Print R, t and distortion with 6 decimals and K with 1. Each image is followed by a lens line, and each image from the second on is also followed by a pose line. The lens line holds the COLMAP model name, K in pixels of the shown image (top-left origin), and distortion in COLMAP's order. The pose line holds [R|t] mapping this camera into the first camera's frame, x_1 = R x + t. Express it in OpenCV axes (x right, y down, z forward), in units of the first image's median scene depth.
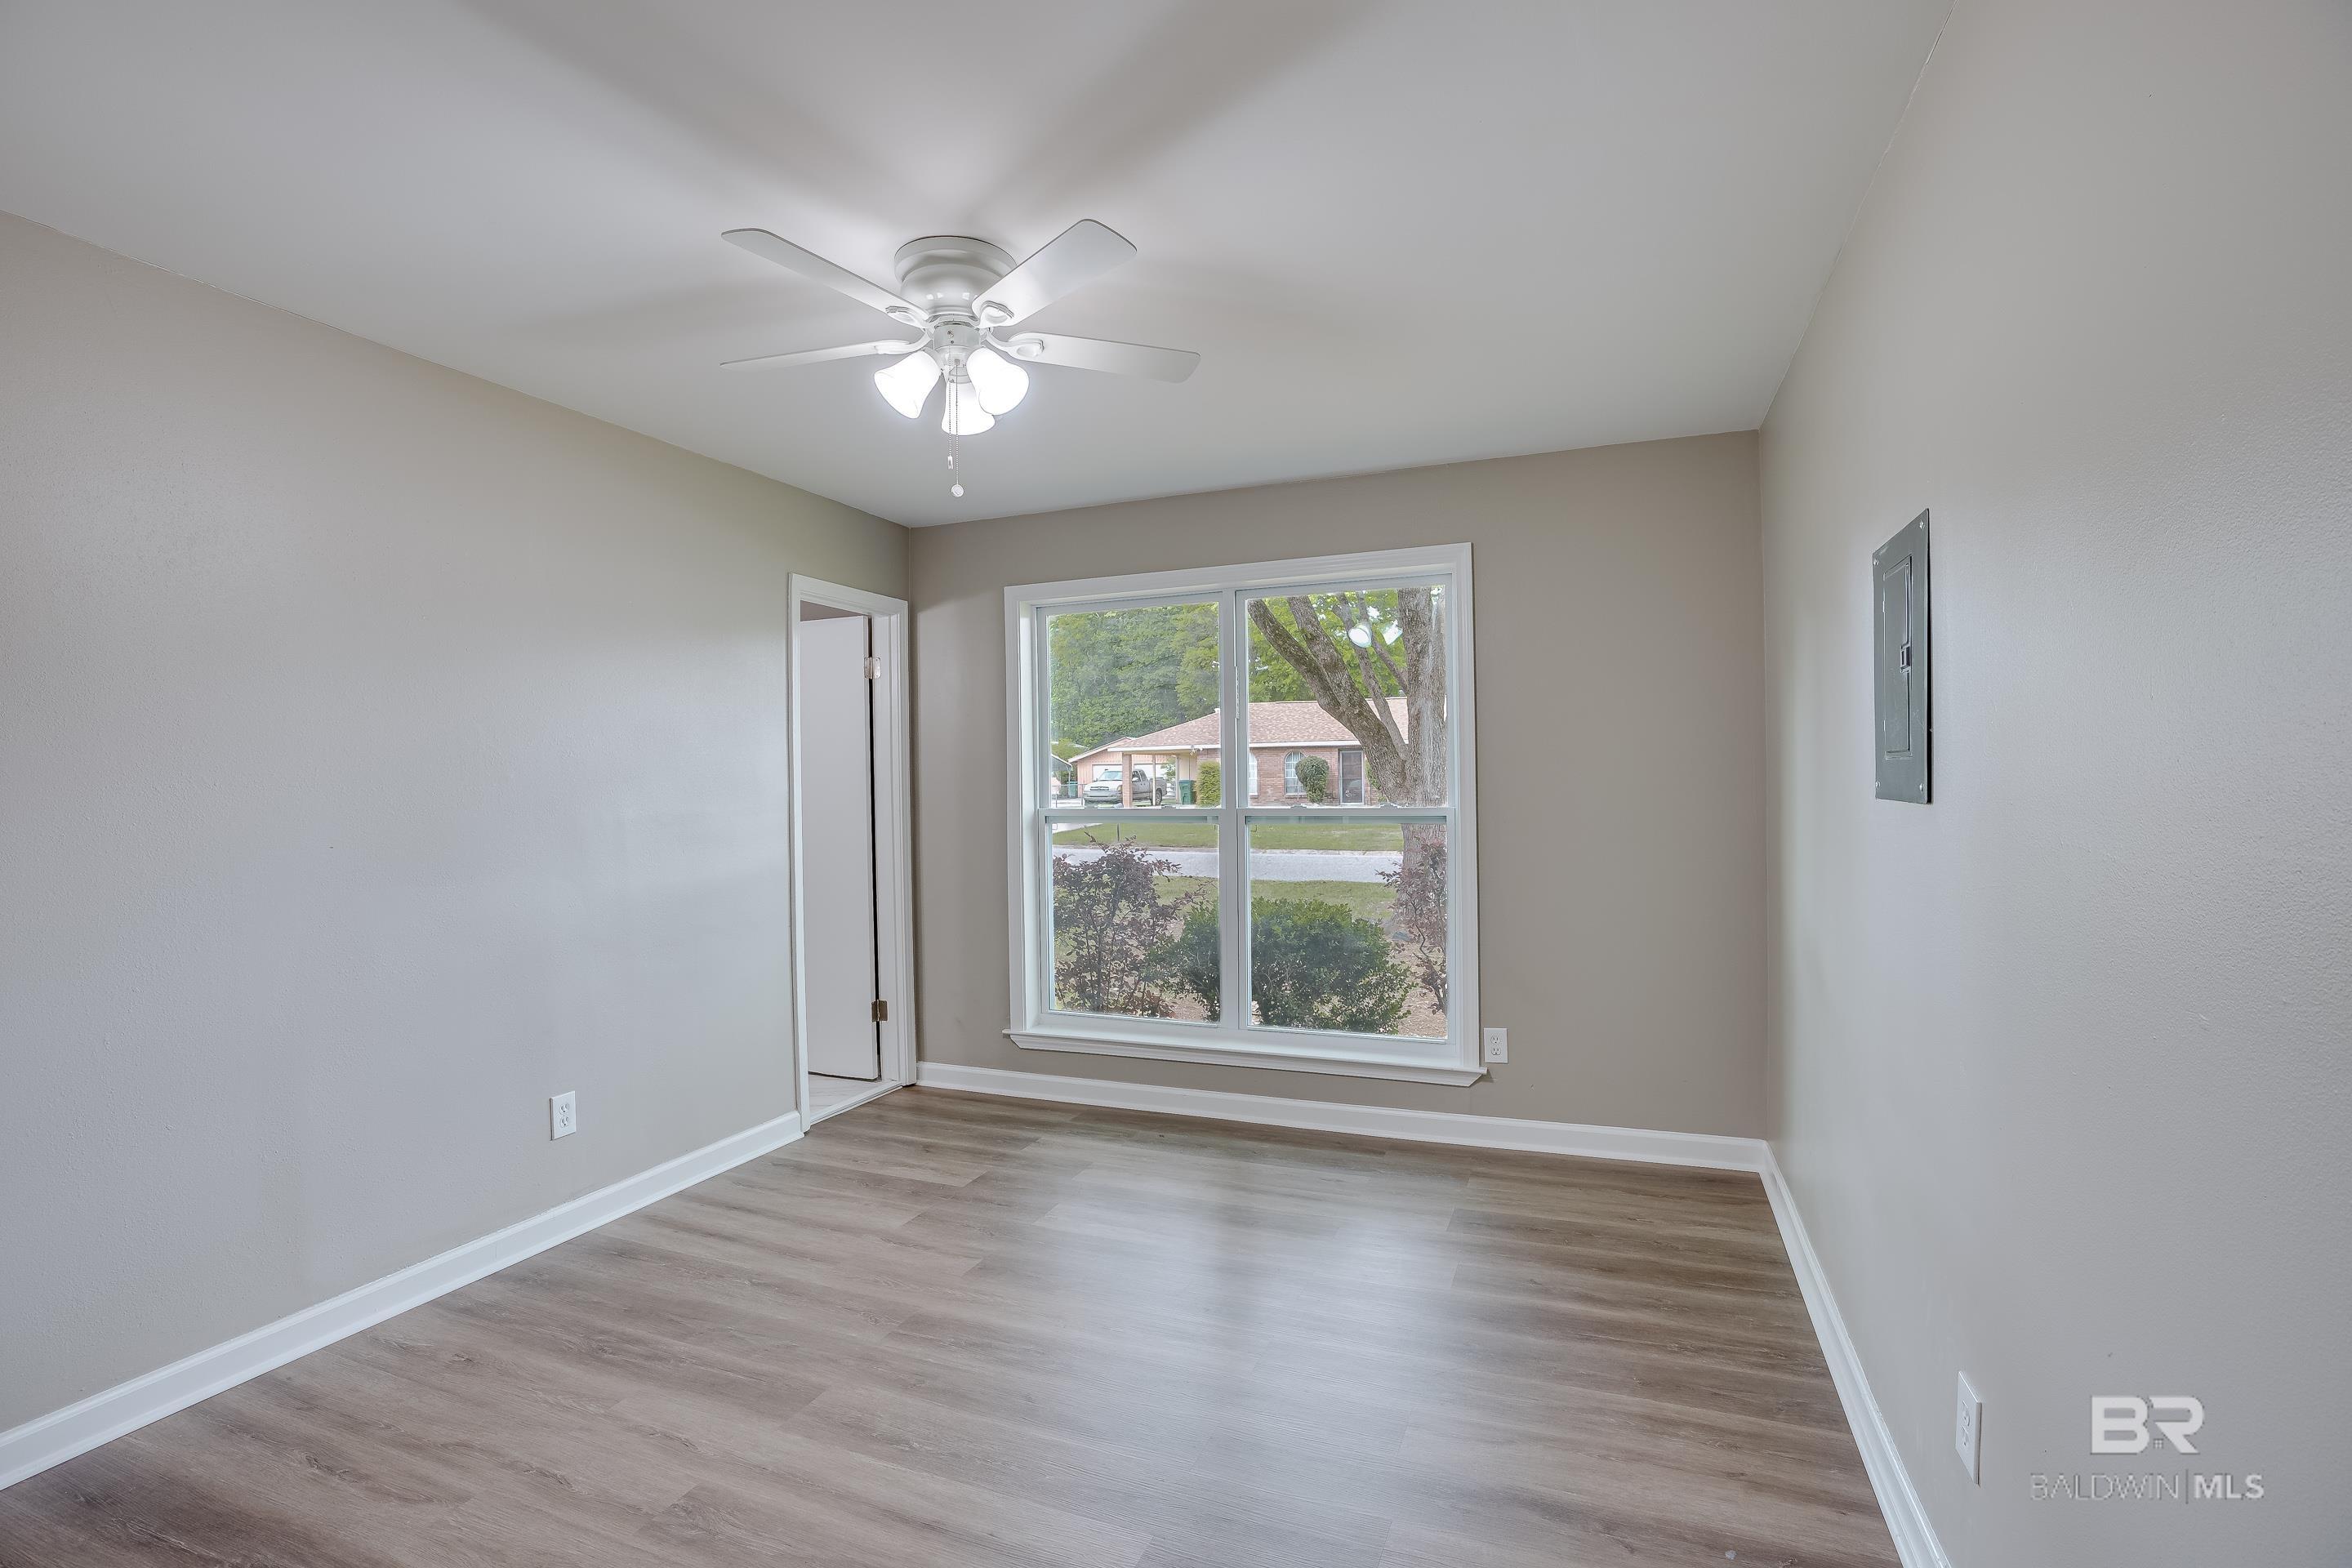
lens RADIAL K [[1081.7, 0, 1173.0], [0, 1081.7, 791.2], [0, 0, 1]] dist [-0.070457, 0.027315]
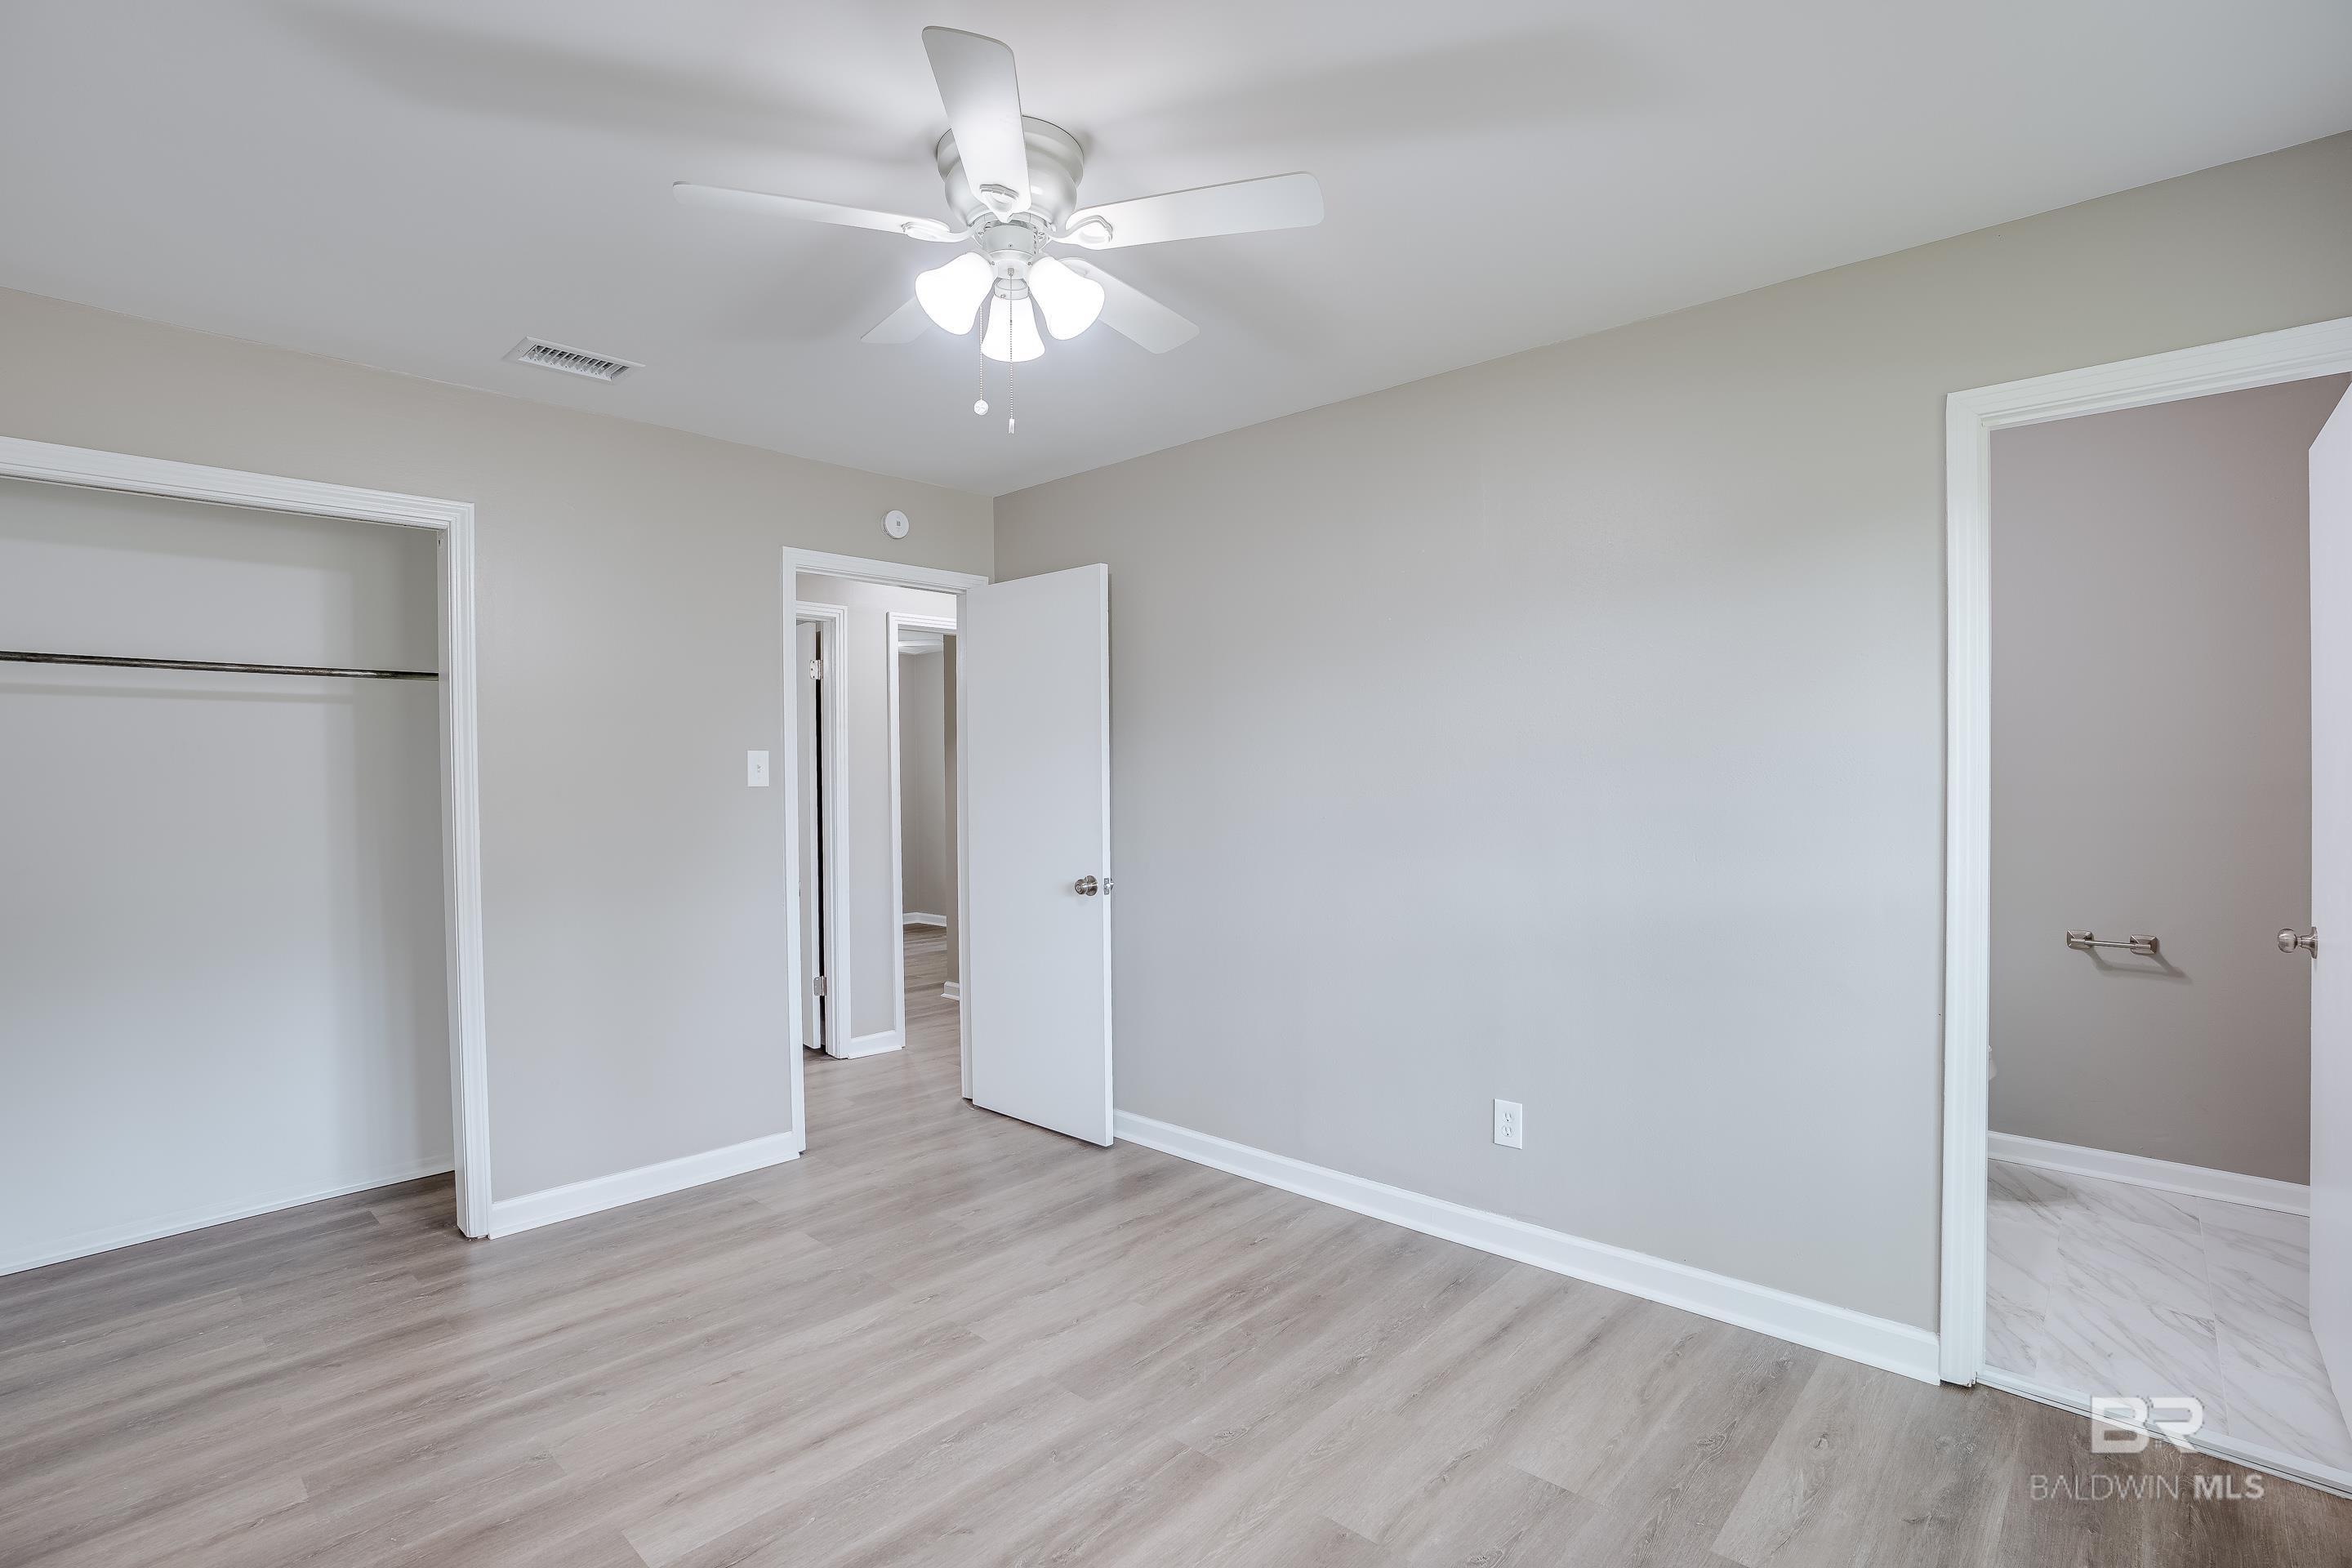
lens RADIAL K [[1104.1, 0, 1176.0], [0, 1104.1, 784.0], [0, 0, 1]] dist [-0.073865, 0.024627]
pose [[-0.351390, 0.022492, -0.935959, 0.396373], [-0.000792, 0.999704, 0.024321, -0.013834], [0.936229, 0.009287, -0.351269, 1.014740]]
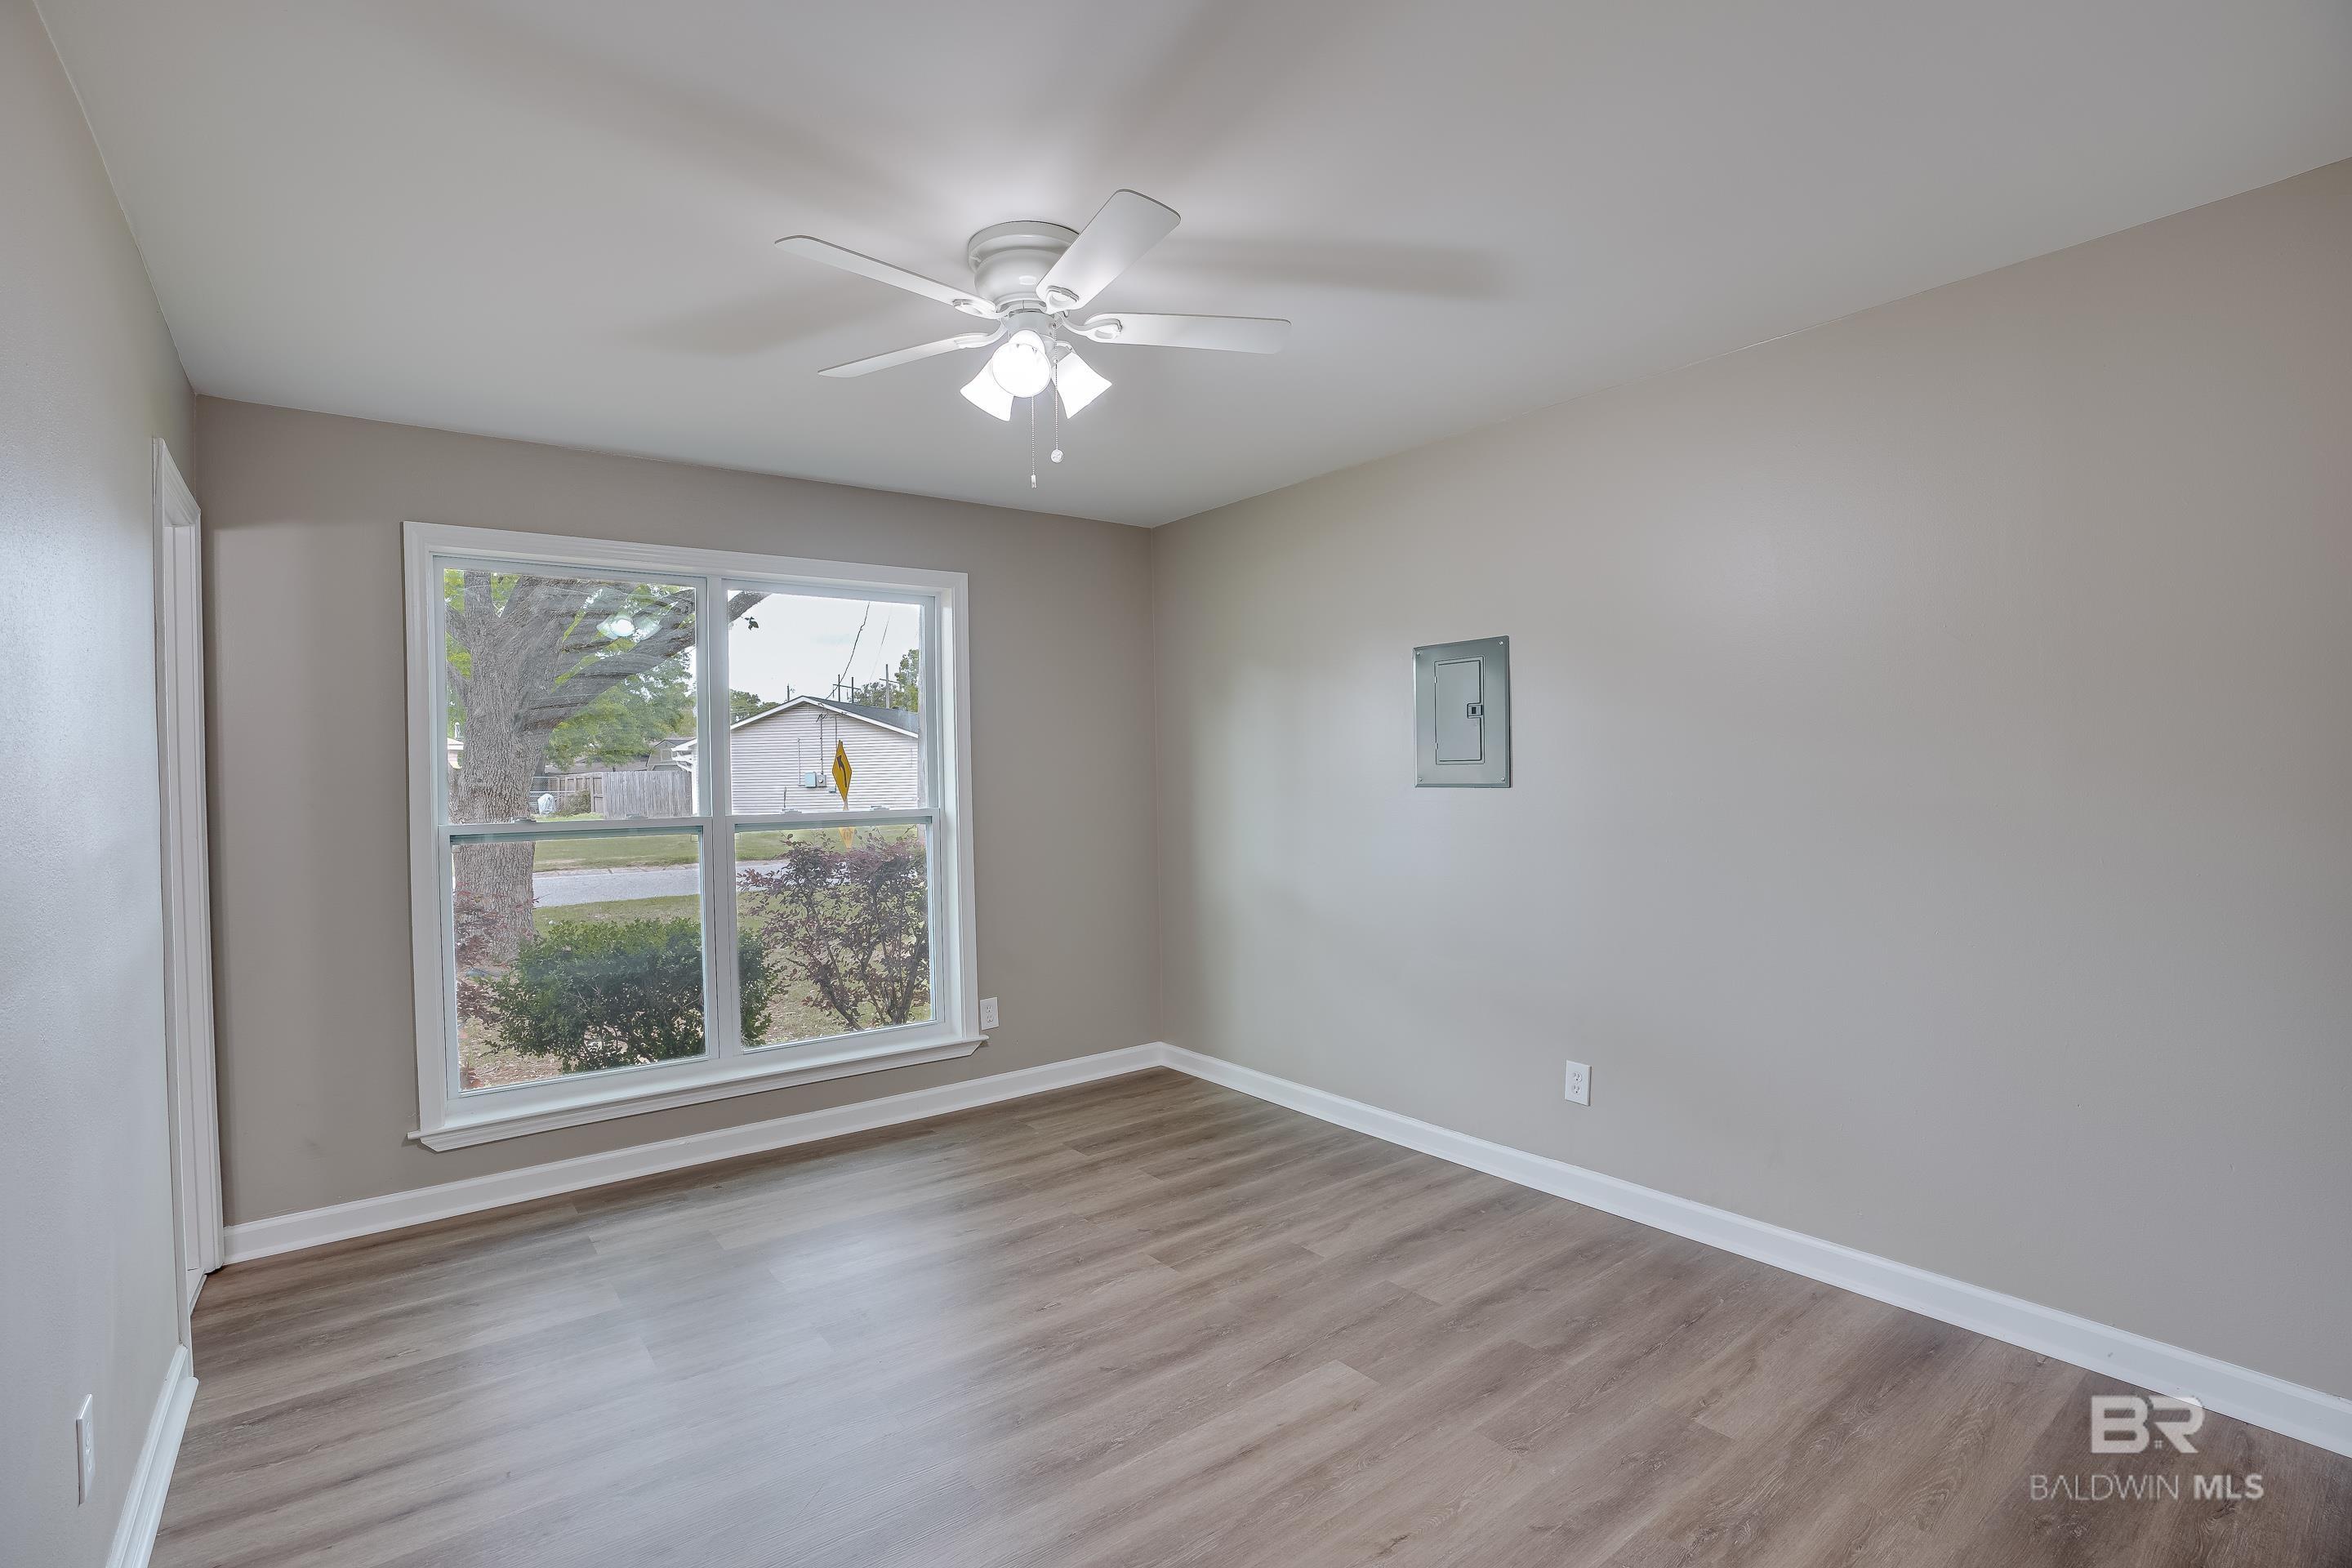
lens RADIAL K [[1081.7, 0, 1173.0], [0, 1081.7, 791.2], [0, 0, 1]] dist [-0.070457, 0.027315]
pose [[0.504630, -0.006222, 0.863313, -0.704304], [0.020595, 0.999776, -0.004833, 0.010818], [-0.863090, 0.020219, 0.504645, 0.289630]]
